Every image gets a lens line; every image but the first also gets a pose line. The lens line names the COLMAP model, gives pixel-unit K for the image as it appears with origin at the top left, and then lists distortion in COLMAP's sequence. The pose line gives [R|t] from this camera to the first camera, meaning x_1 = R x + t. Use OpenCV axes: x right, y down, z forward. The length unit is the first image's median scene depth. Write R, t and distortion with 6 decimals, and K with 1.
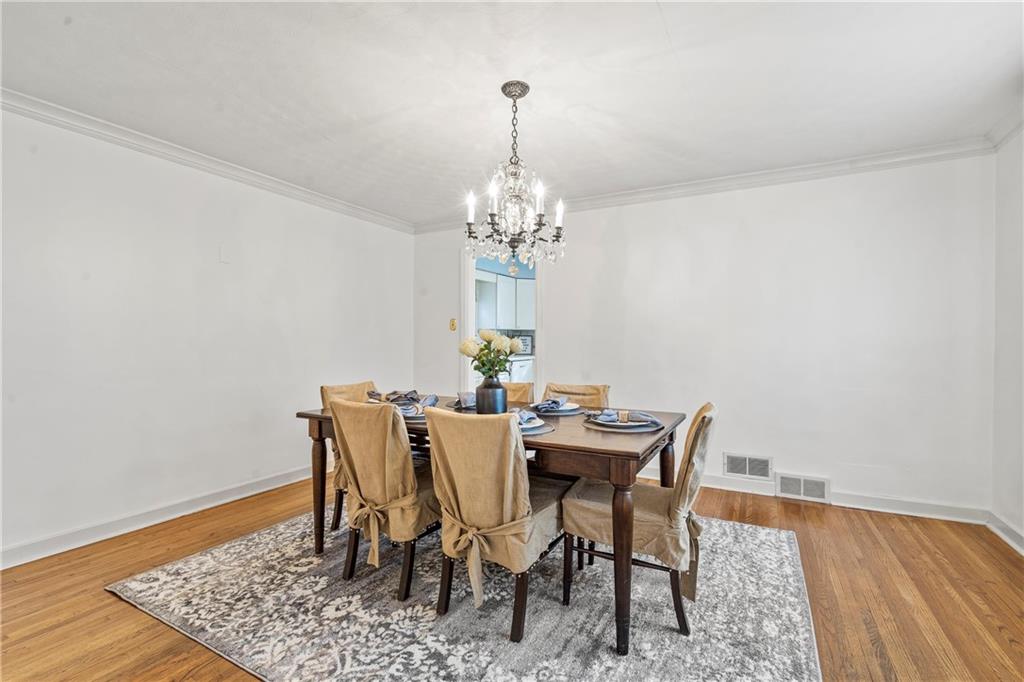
lens RADIAL K [[459.4, 0, 512.0], [0, 459.4, 341.0], [0, 0, 1]] dist [-0.000286, 0.000047]
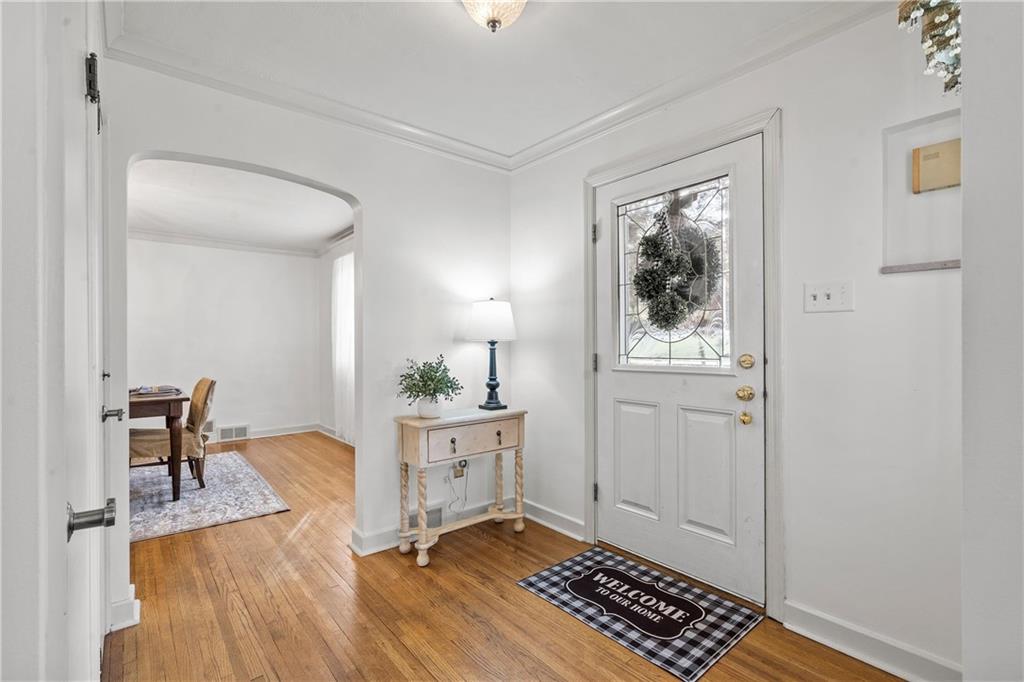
lens RADIAL K [[459.4, 0, 512.0], [0, 459.4, 341.0], [0, 0, 1]] dist [-0.000286, 0.000047]
pose [[0.372981, -0.002555, 0.927835, -1.028811], [0.012861, 0.999914, -0.002417, 0.004543], [-0.927750, 0.012834, 0.372982, -1.073417]]
